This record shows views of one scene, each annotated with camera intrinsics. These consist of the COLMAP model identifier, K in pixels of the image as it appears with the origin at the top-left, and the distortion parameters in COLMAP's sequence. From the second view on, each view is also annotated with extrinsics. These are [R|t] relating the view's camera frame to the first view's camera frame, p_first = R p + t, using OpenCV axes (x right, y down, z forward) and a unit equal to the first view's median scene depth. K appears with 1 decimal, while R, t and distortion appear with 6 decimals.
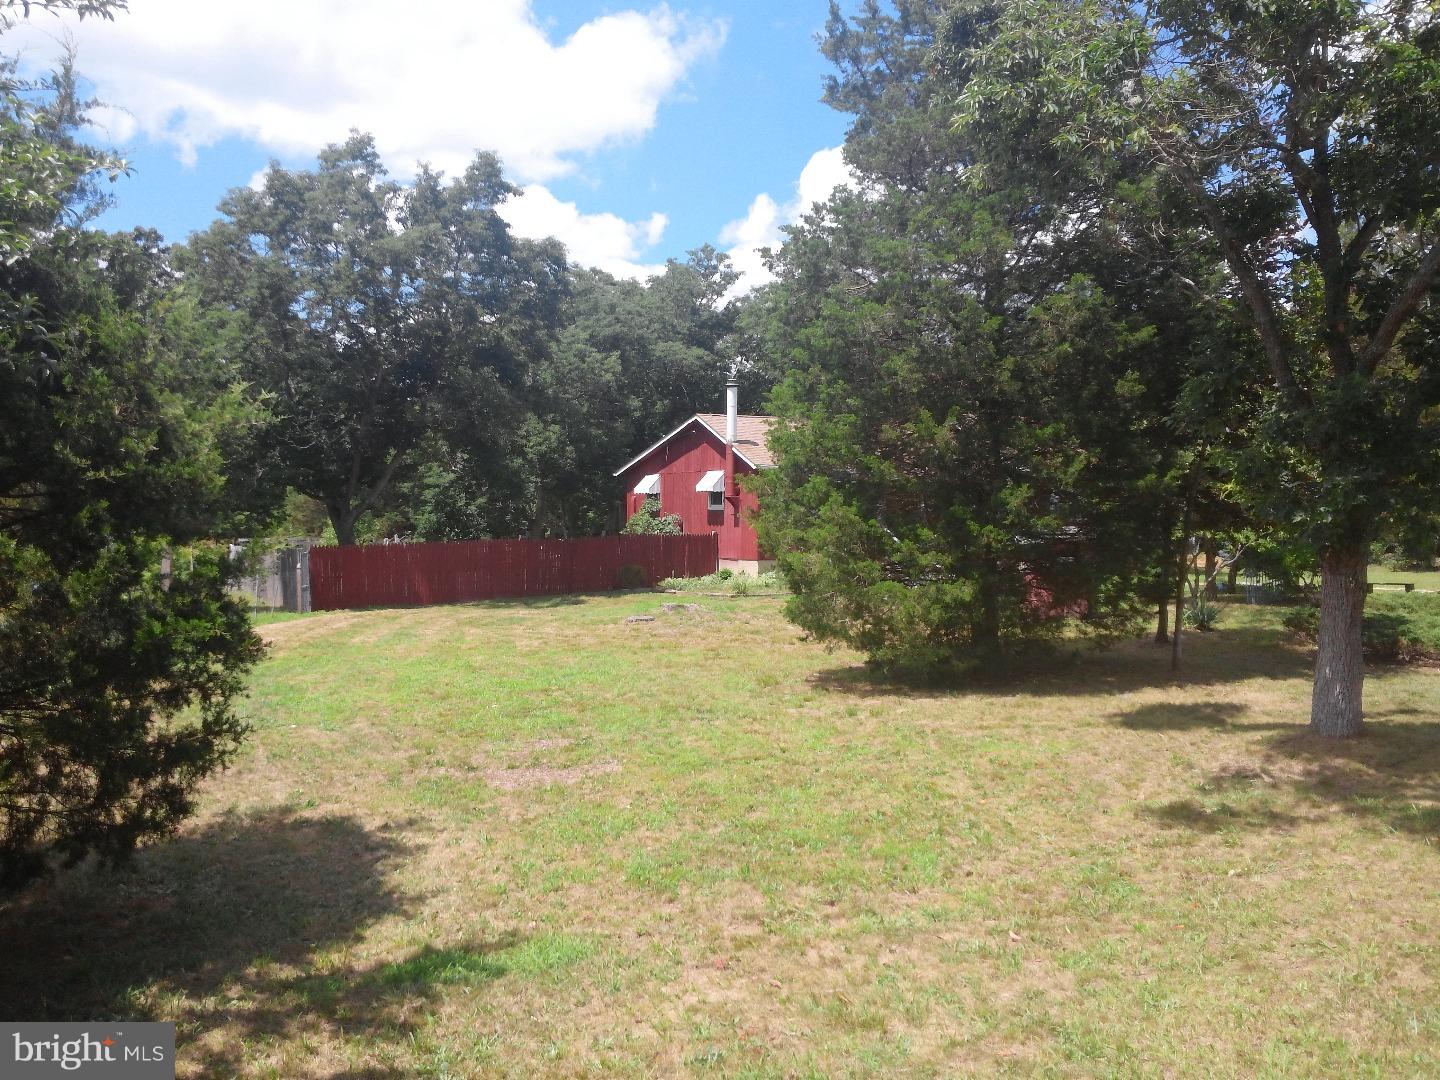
lens RADIAL K [[1232.4, 0, 720.0], [0, 1232.4, 540.0], [0, 0, 1]] dist [0.038761, -0.005619]
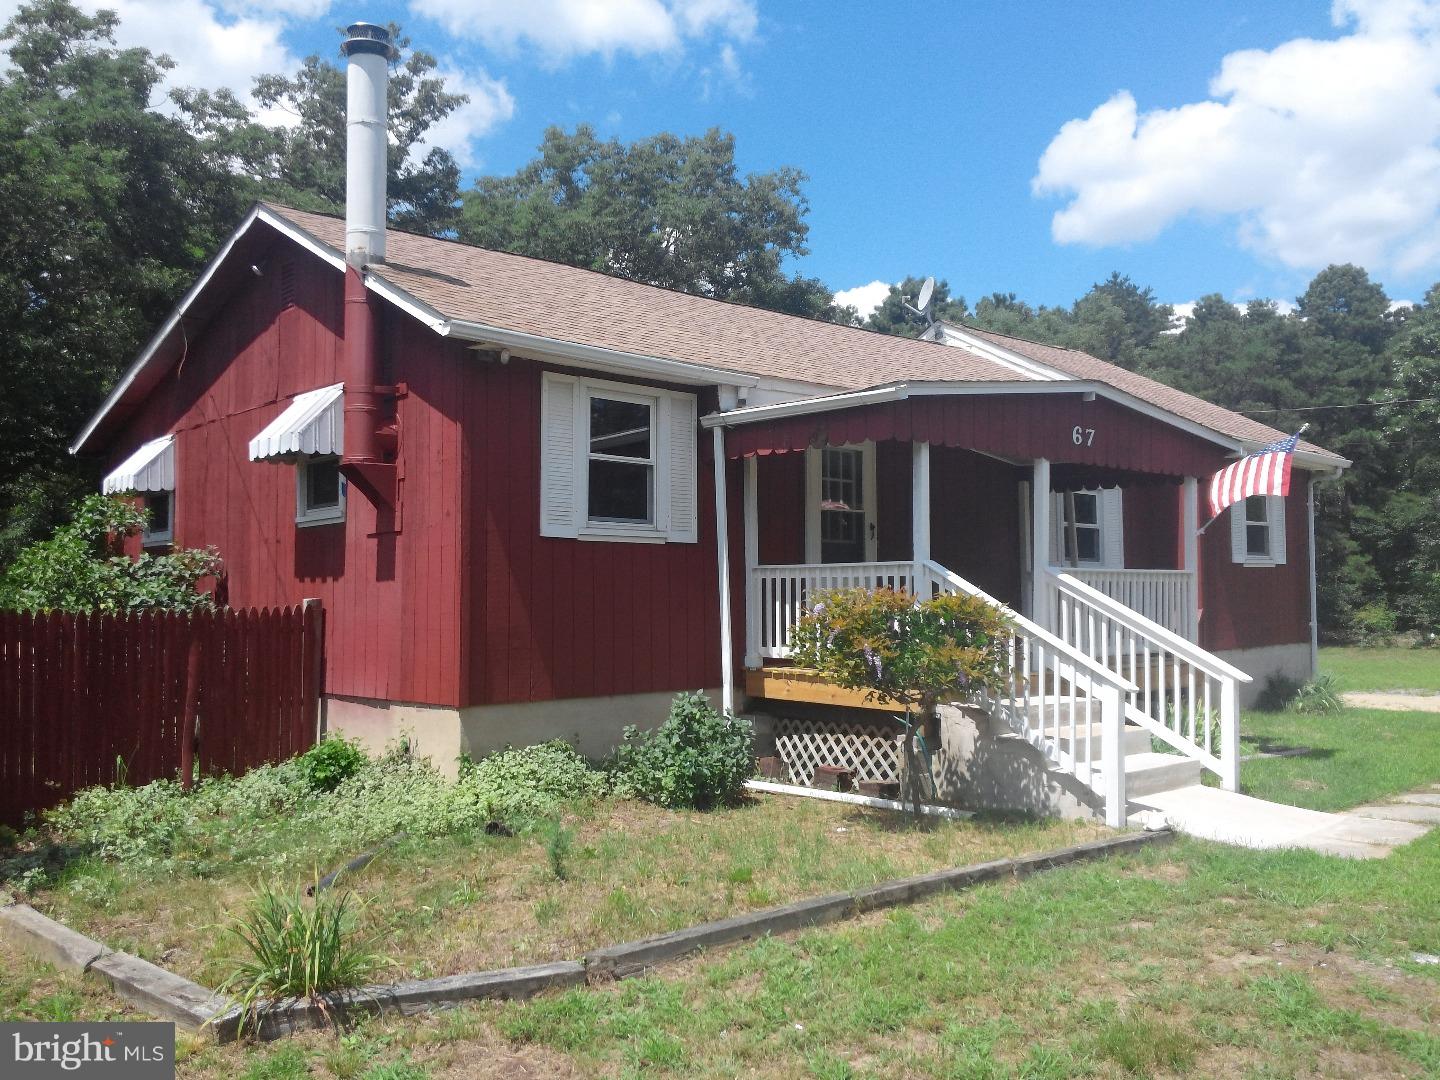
lens RADIAL K [[1232.4, 0, 720.0], [0, 1232.4, 540.0], [0, 0, 1]] dist [0.038761, -0.005619]
pose [[0.978486, 0.007185, 0.206188, 0.028755], [0.006782, 0.997733, -0.066948, -0.000714], [-0.206201, 0.066906, 0.976220, 0.712367]]
